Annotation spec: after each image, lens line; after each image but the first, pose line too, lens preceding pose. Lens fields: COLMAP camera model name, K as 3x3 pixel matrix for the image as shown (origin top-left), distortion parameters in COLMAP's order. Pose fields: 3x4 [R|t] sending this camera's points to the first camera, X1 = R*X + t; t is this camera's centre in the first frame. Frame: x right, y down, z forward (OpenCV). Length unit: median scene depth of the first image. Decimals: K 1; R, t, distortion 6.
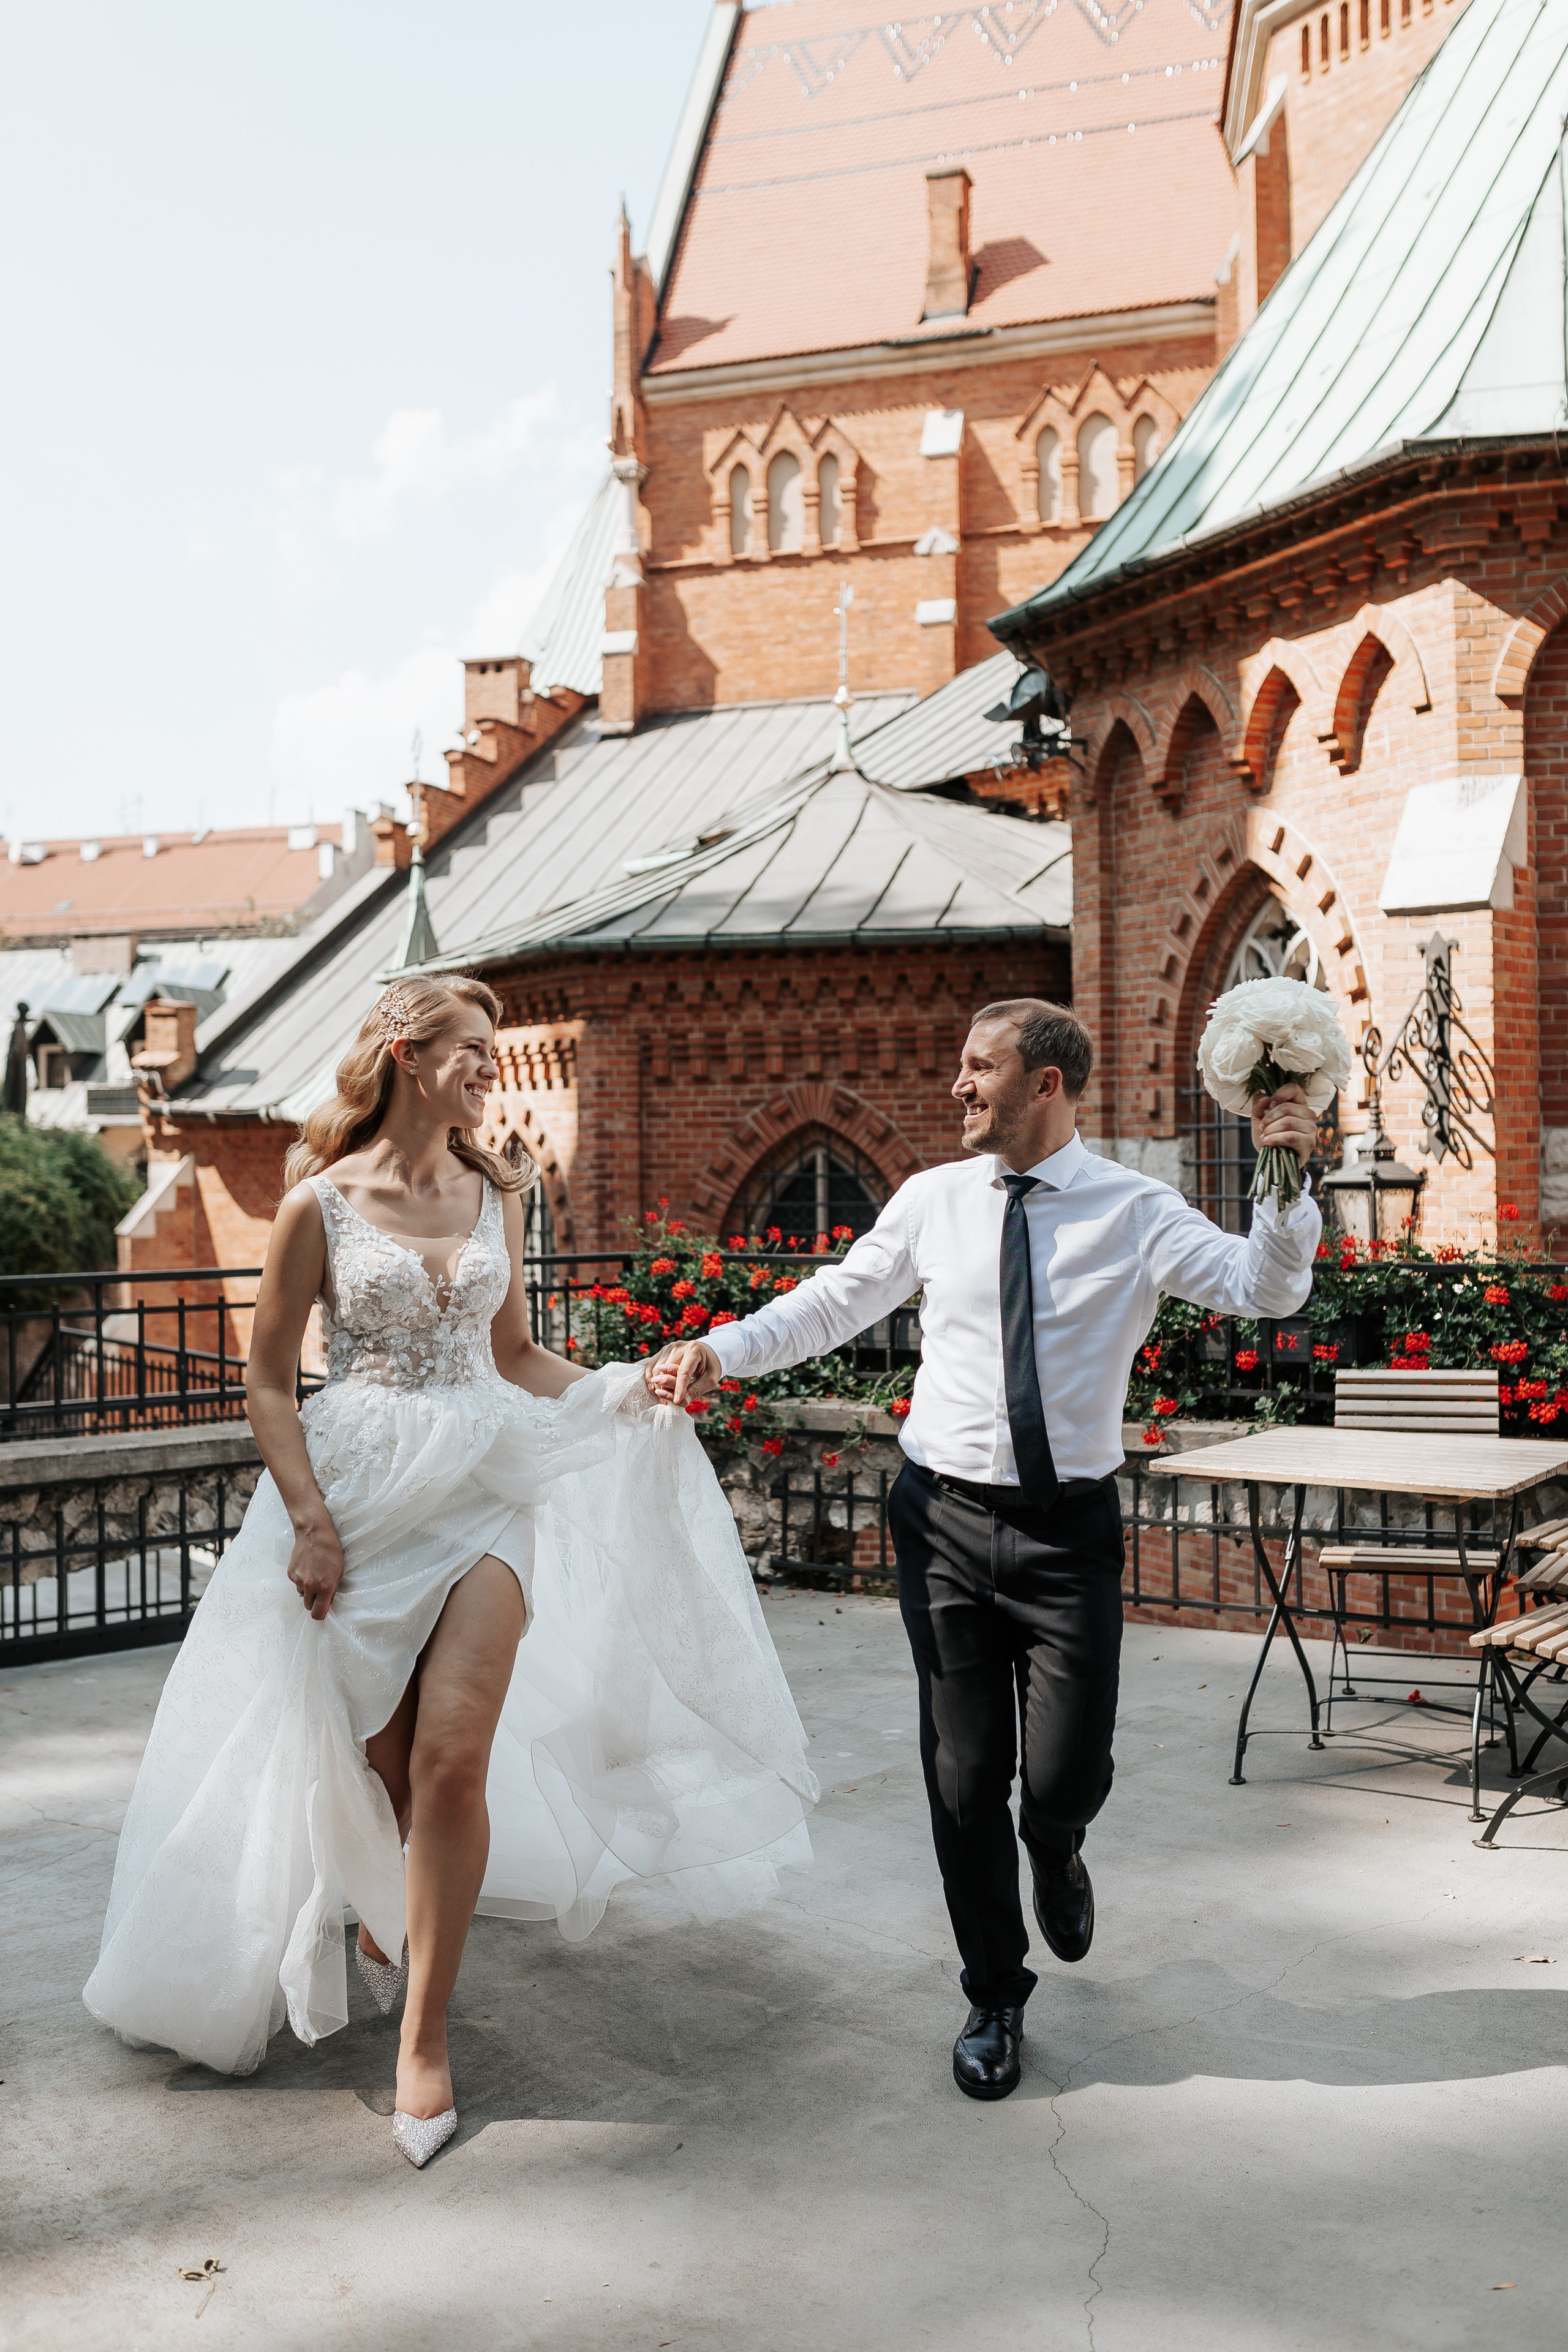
lens RADIAL K [[2158.2, 0, 767.6], [0, 2158.2, 1164.5], [0, 0, 1]] dist [-0.010908, 0.000000]
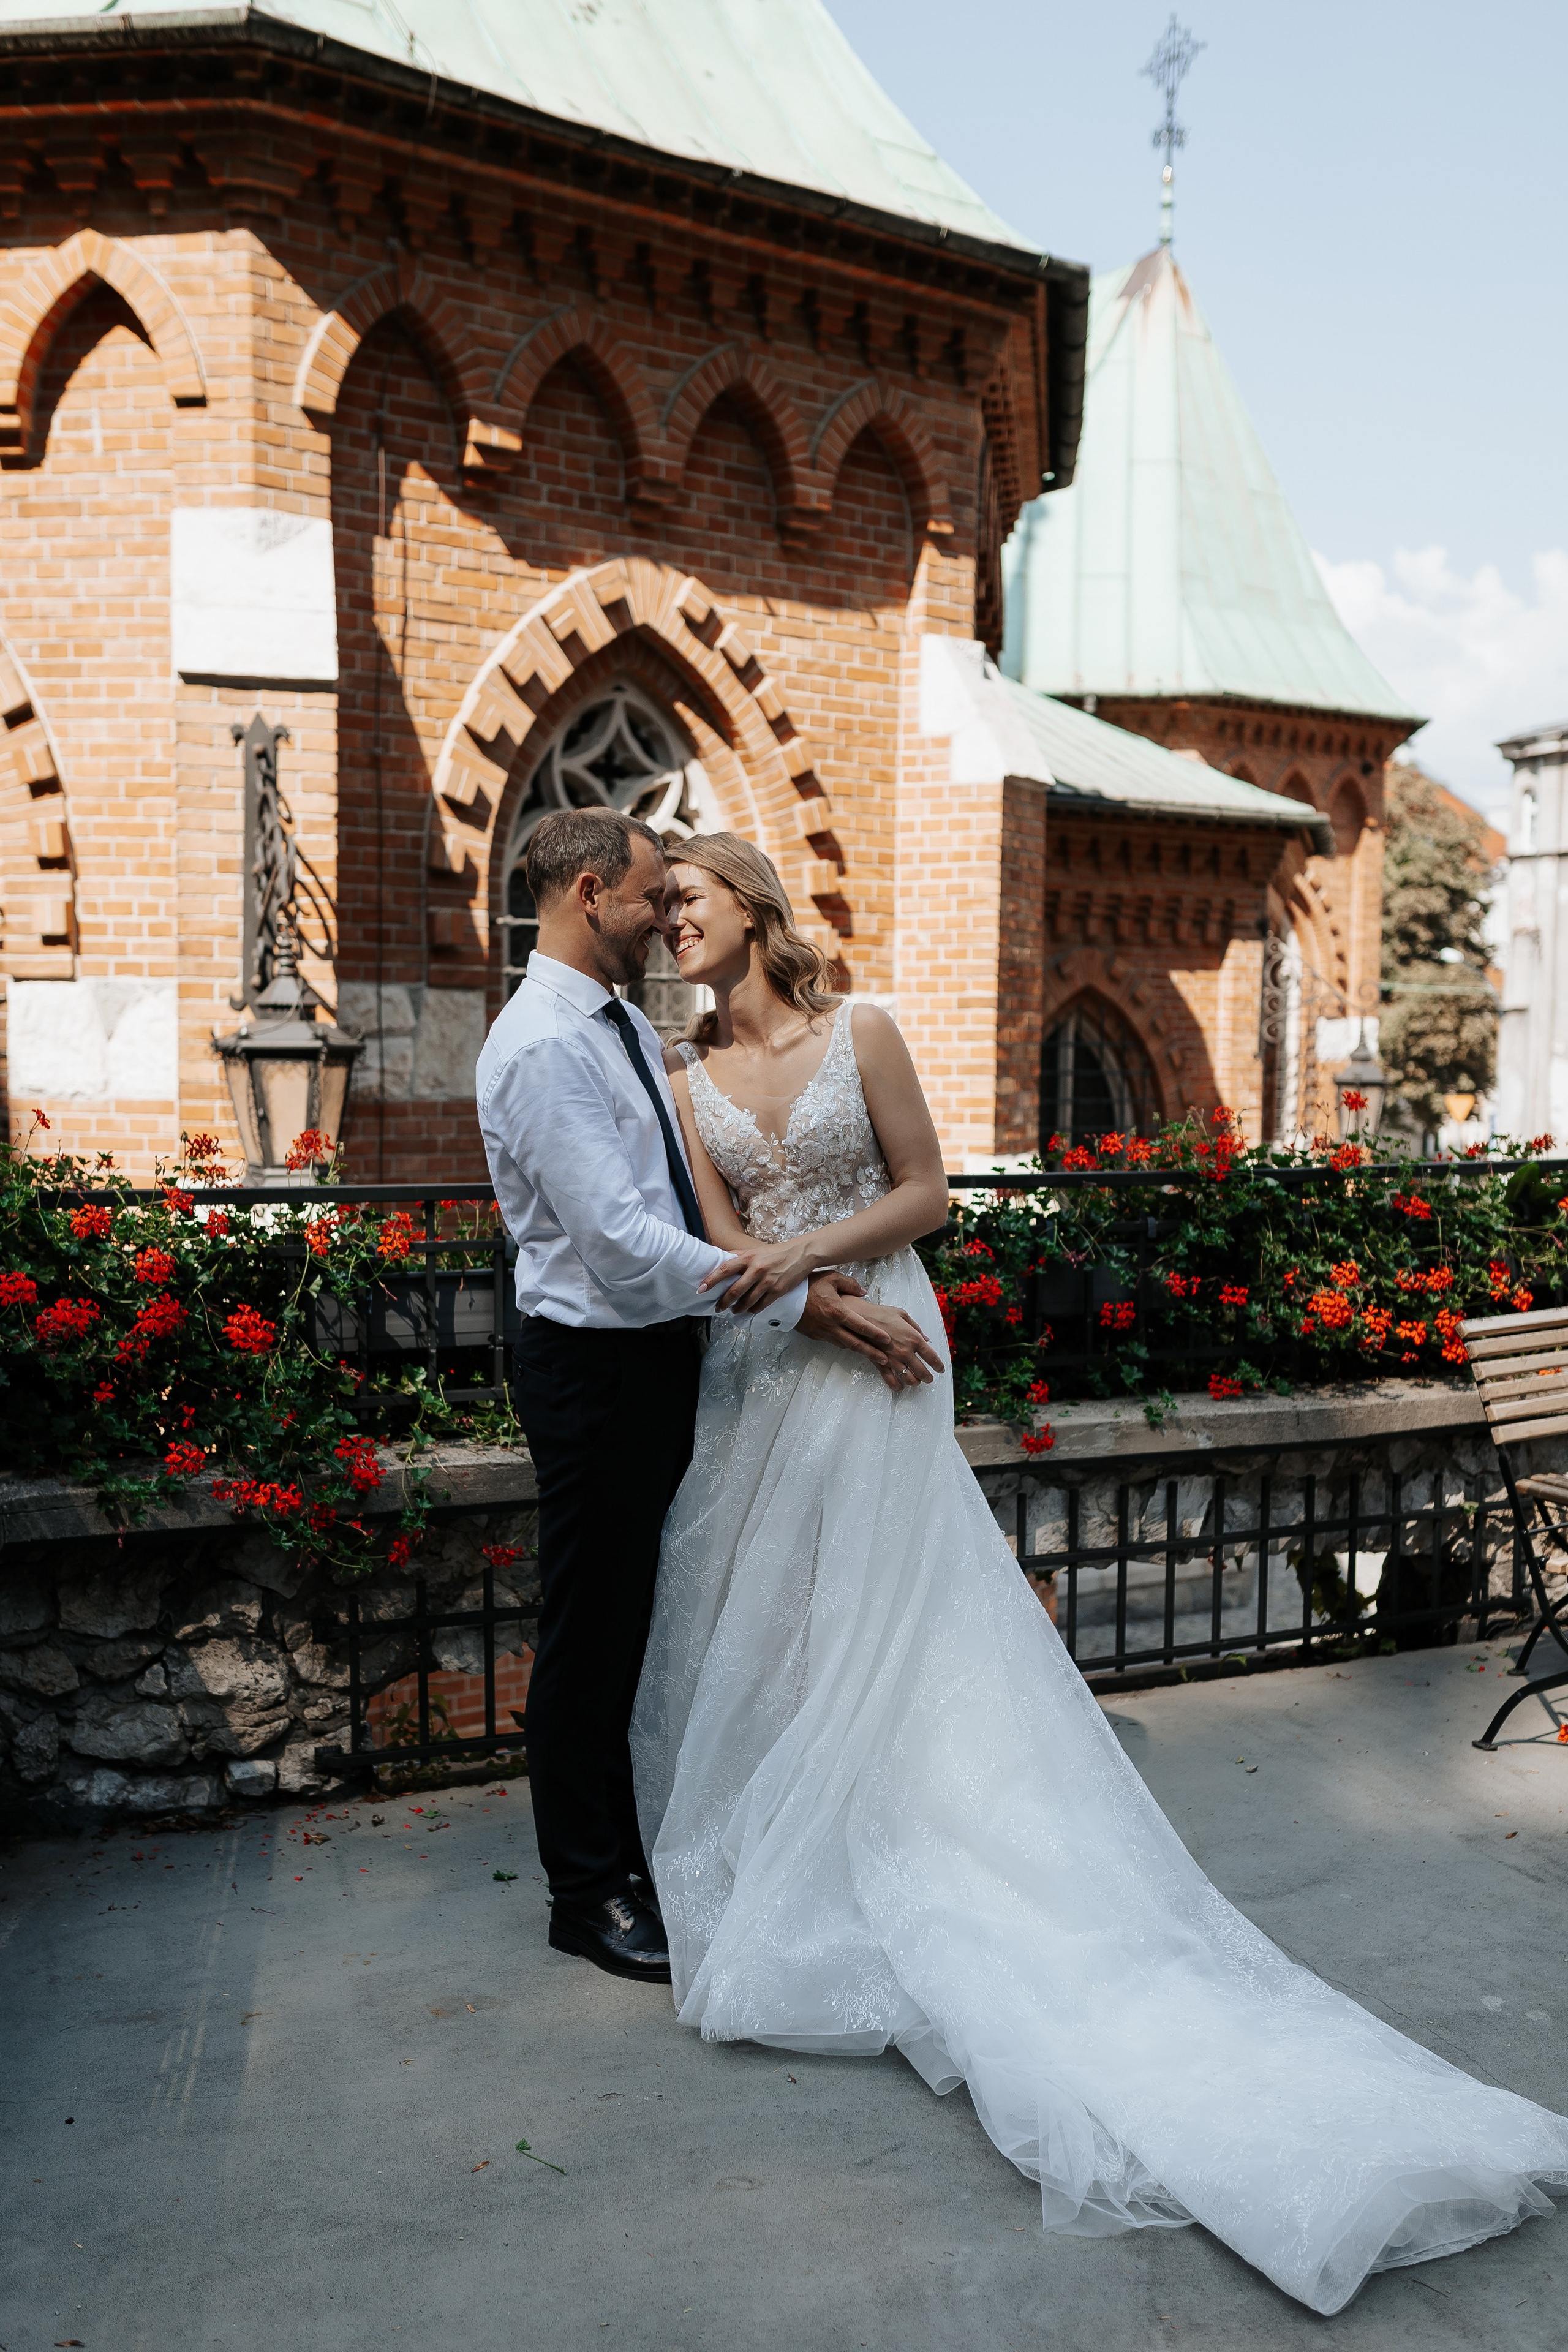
lens RADIAL K [[2331.3, 0, 755.4], [0, 2331.3, 1237.1], [0, 0, 1]] dist [-0.003050, 0.000000]
pose [[0.550318, -0.057236, 0.832991, -0.170437], [-0.019957, 0.996461, 0.081653, 0.002114], [-0.834717, -0.061560, 0.547228, 0.247792]]
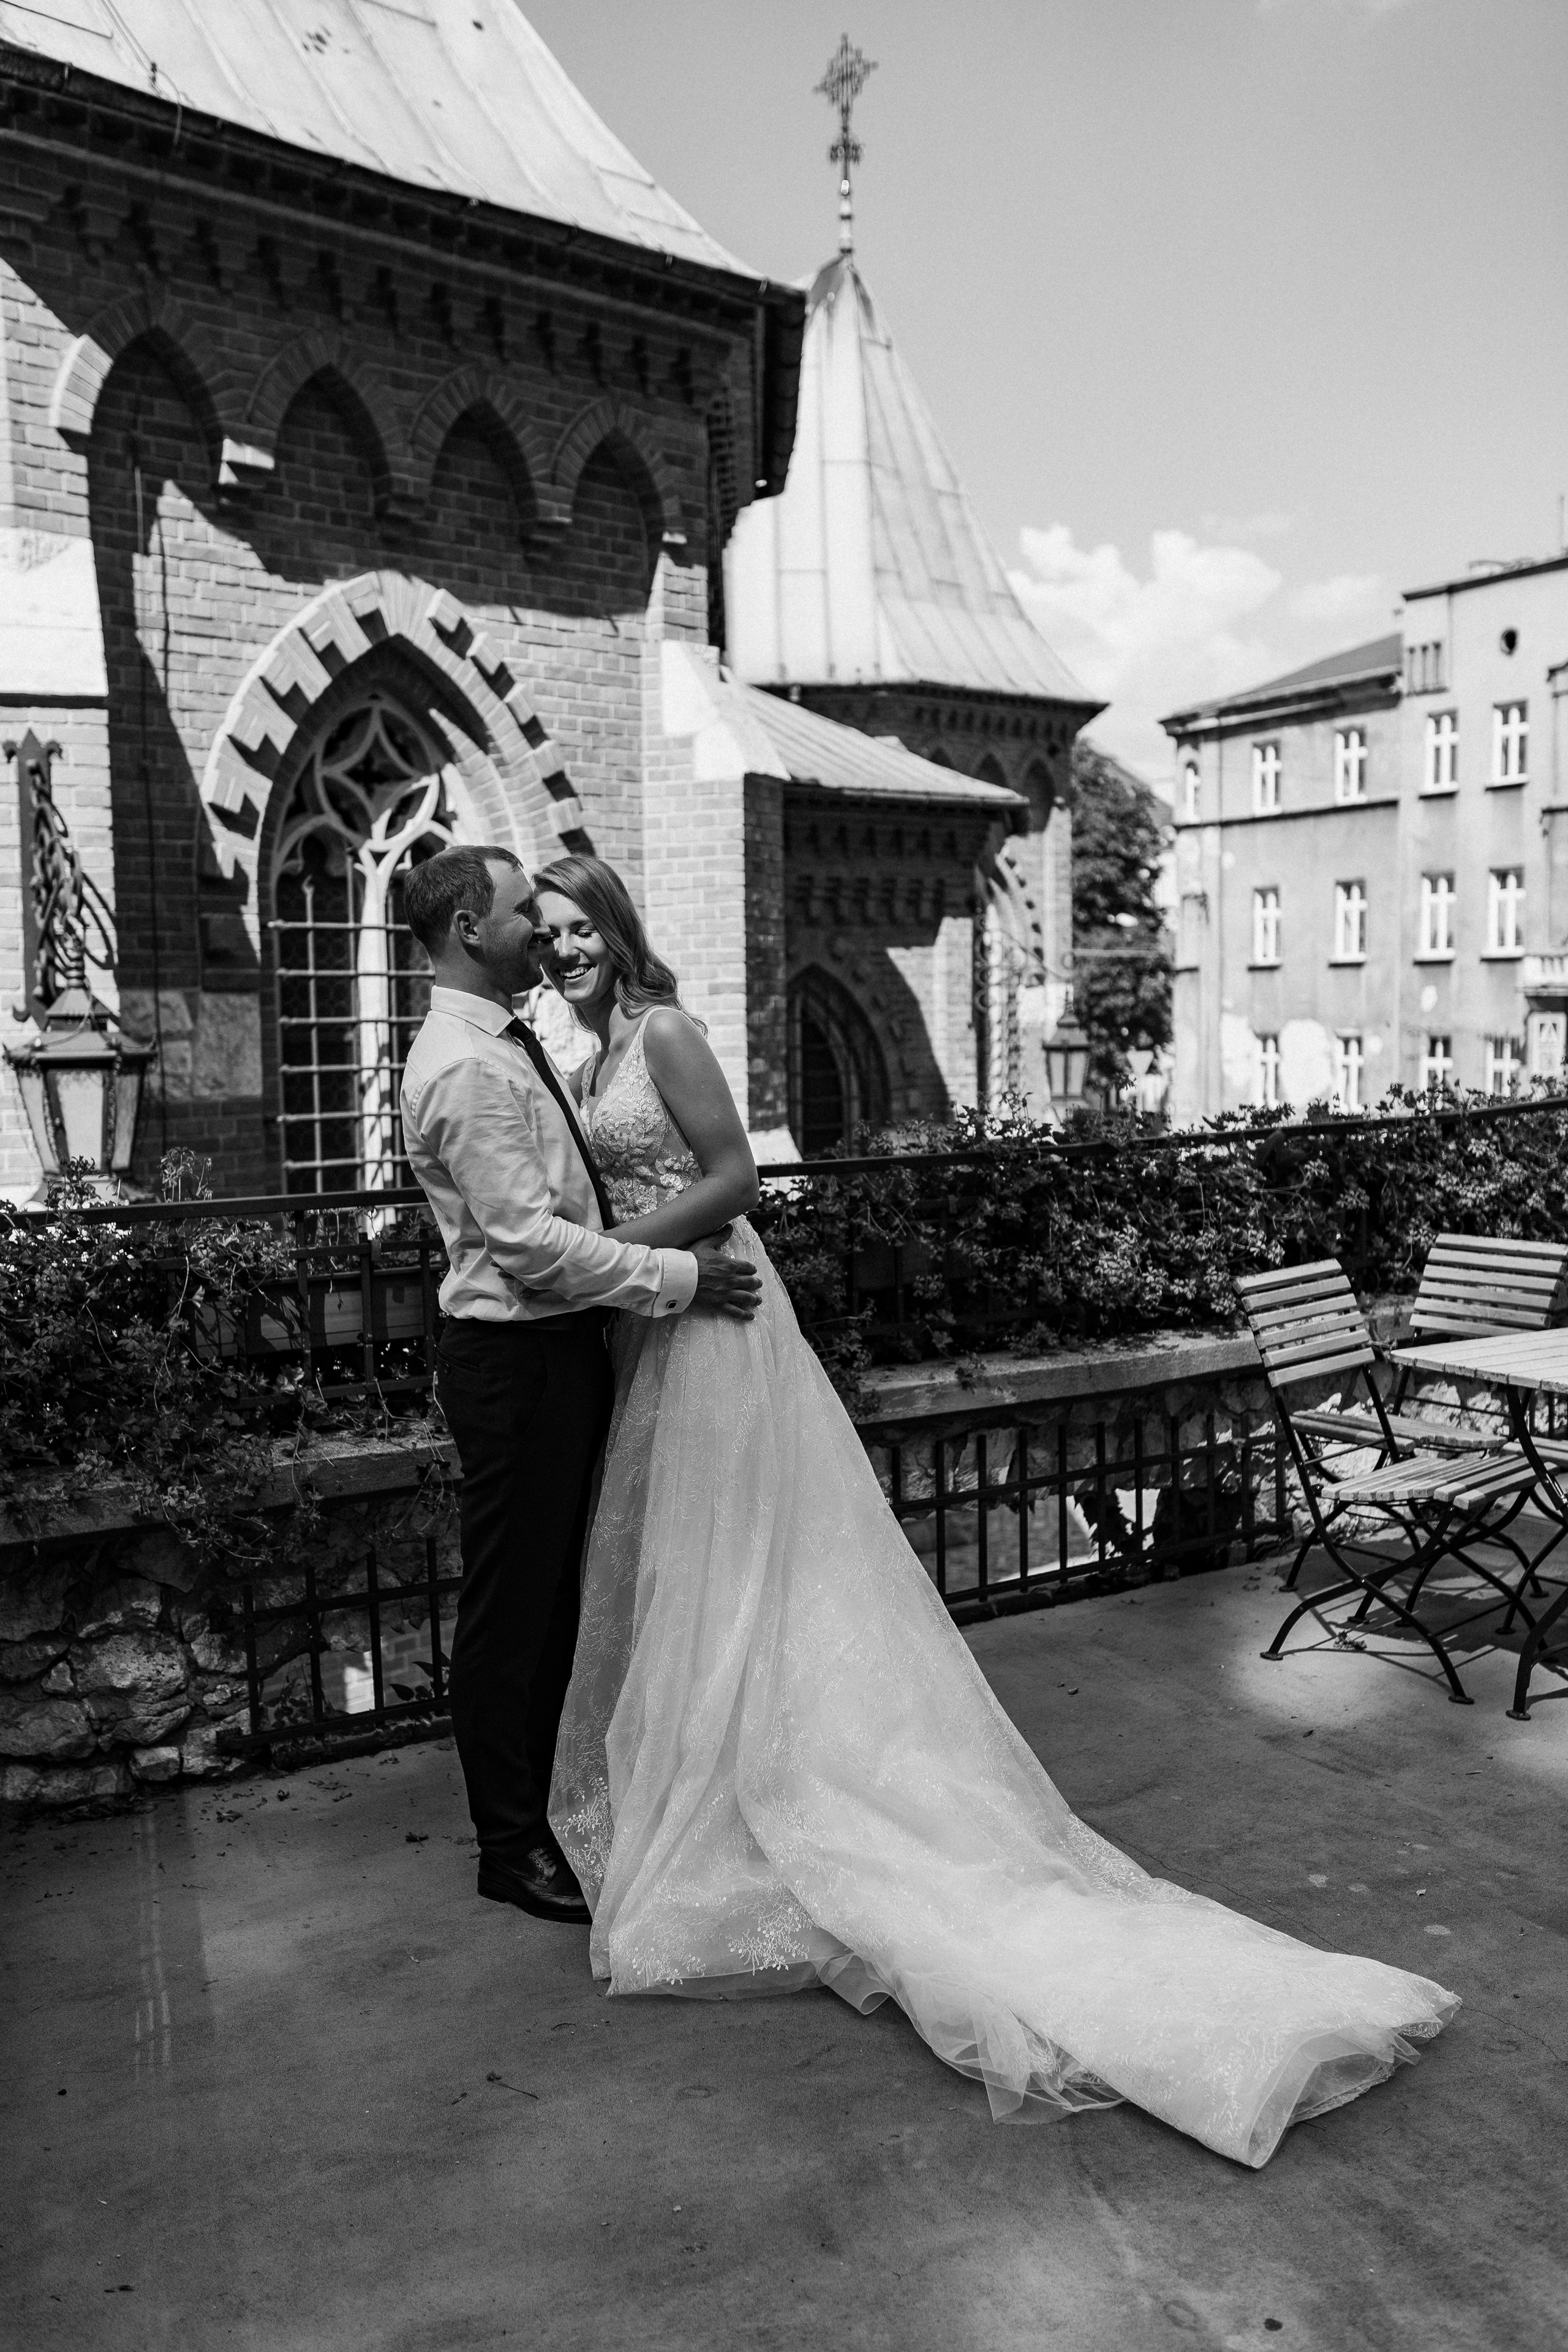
lens RADIAL K [[2260.4, 0, 754.2], [0, 2260.4, 1219.1], [0, 0, 1]] dist [-0.002062, 0.000000]
pose [[0.439045, -0.083825, 0.894546, -0.188448], [0.011706, 0.996087, 0.087595, -0.001545], [-0.898389, -0.027987, 0.438308, 0.254535]]
